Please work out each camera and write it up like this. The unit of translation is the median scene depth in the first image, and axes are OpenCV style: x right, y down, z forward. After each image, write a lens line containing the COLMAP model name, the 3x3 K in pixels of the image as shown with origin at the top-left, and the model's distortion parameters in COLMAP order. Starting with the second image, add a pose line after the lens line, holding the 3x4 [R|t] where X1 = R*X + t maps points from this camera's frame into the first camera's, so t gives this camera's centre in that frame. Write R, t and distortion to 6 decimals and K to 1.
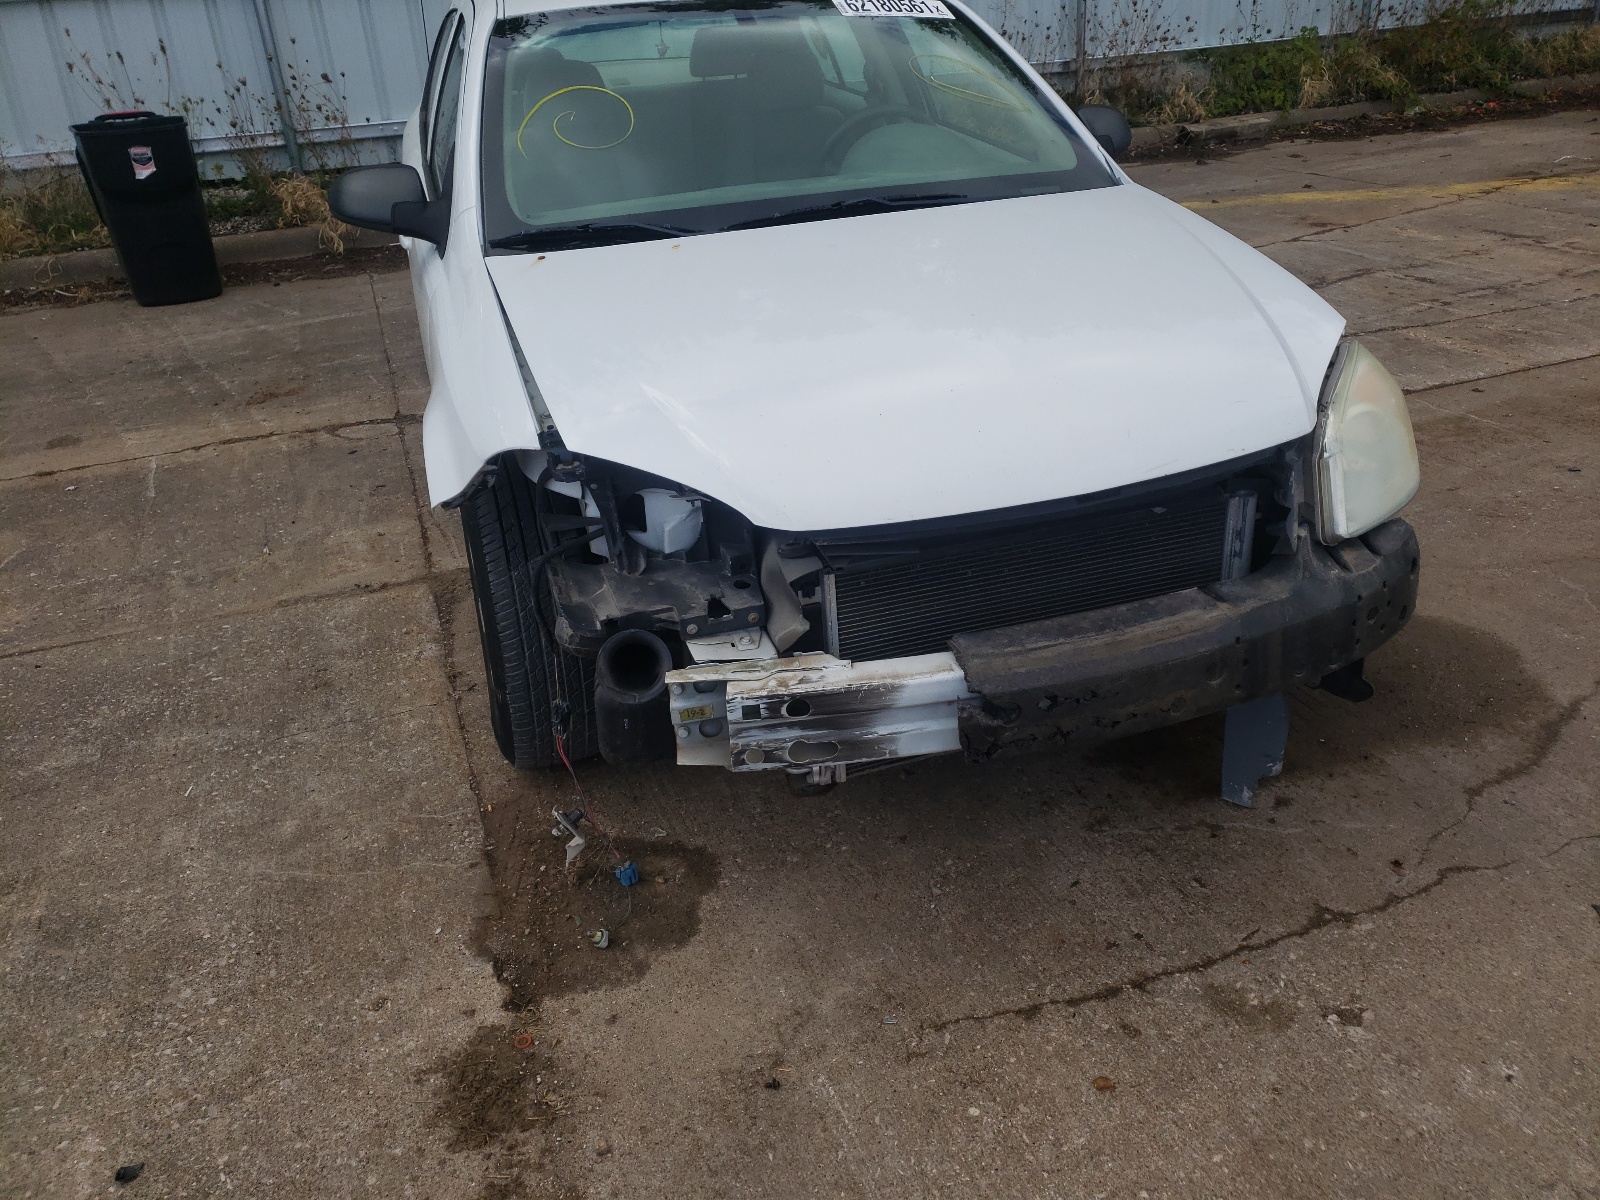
lens RADIAL K [[1256.5, 0, 804.7], [0, 1256.5, 554.3], [0, 0, 1]] dist [0.054713, -0.036796]
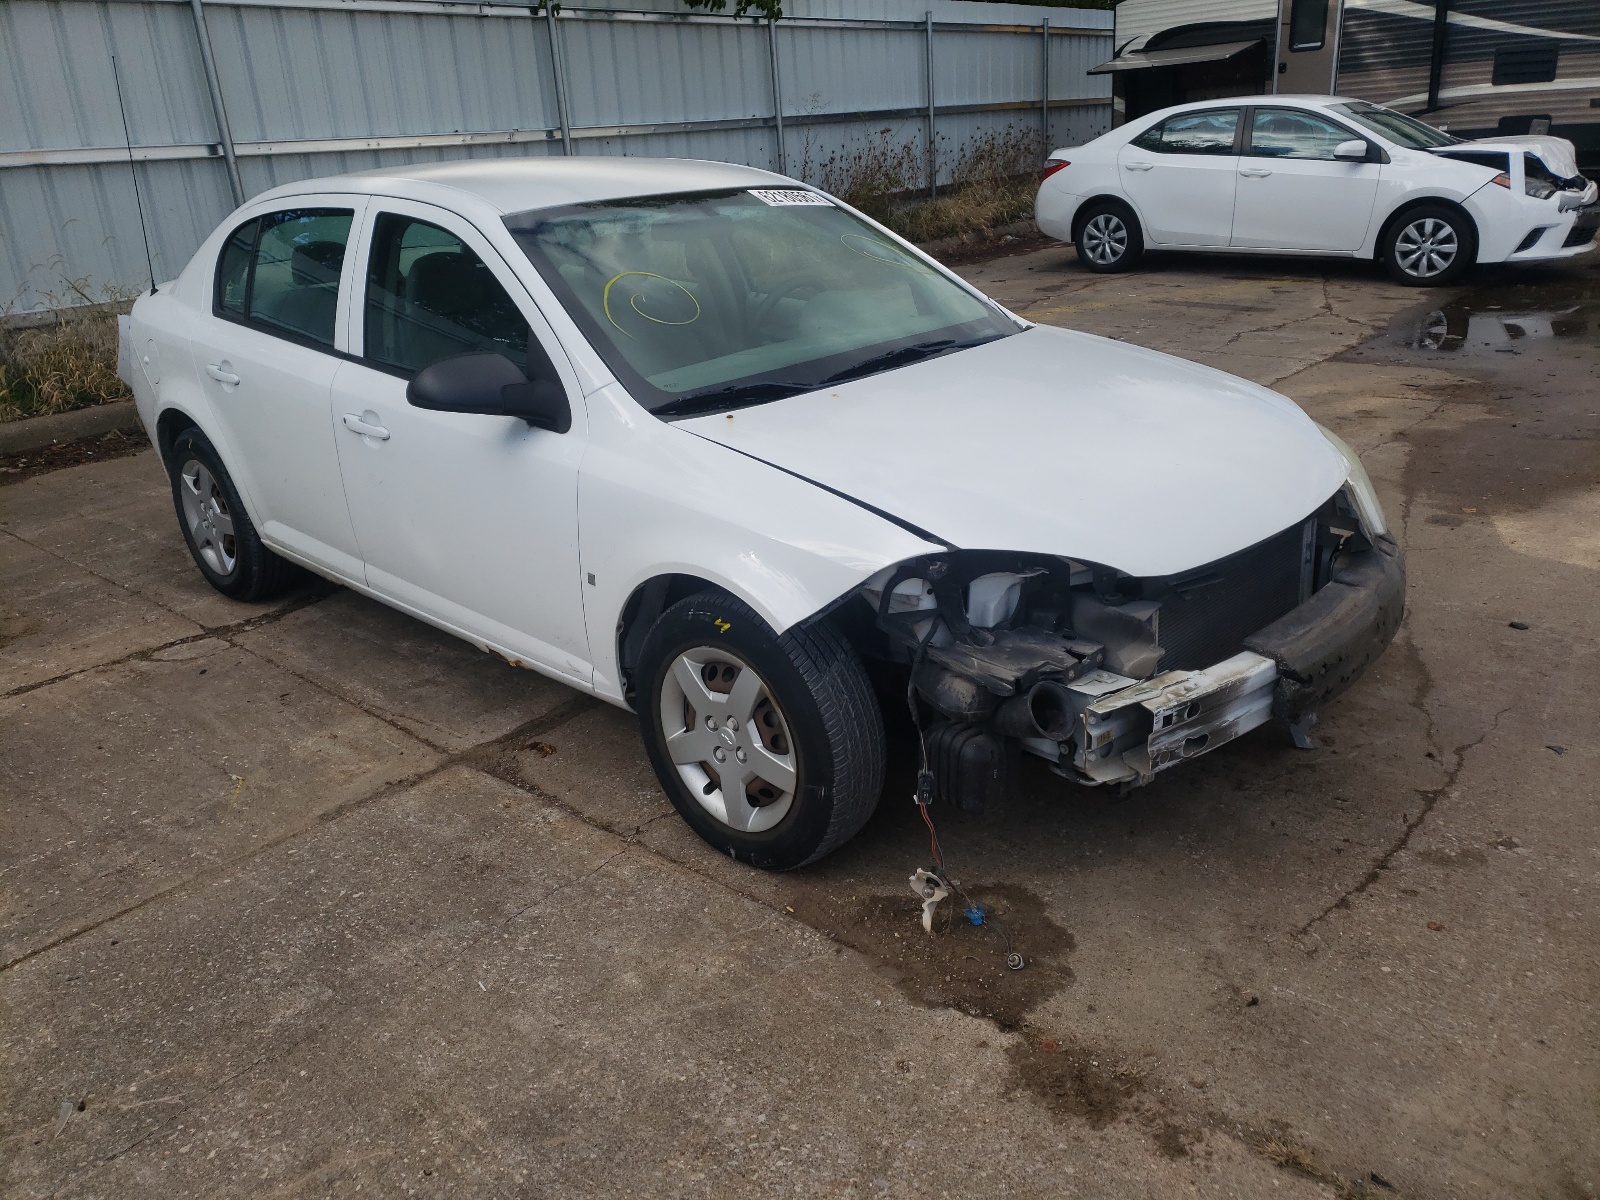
lens RADIAL K [[1219.0, 0, 800.0], [0, 1219.0, 600.0], [0, 0, 1]] dist [0.048585, -0.002778]
pose [[0.880125, -0.162208, 0.446170, -0.809203], [0.202101, 0.978422, -0.042956, -0.013922], [-0.429575, 0.127978, 0.893917, 0.033750]]
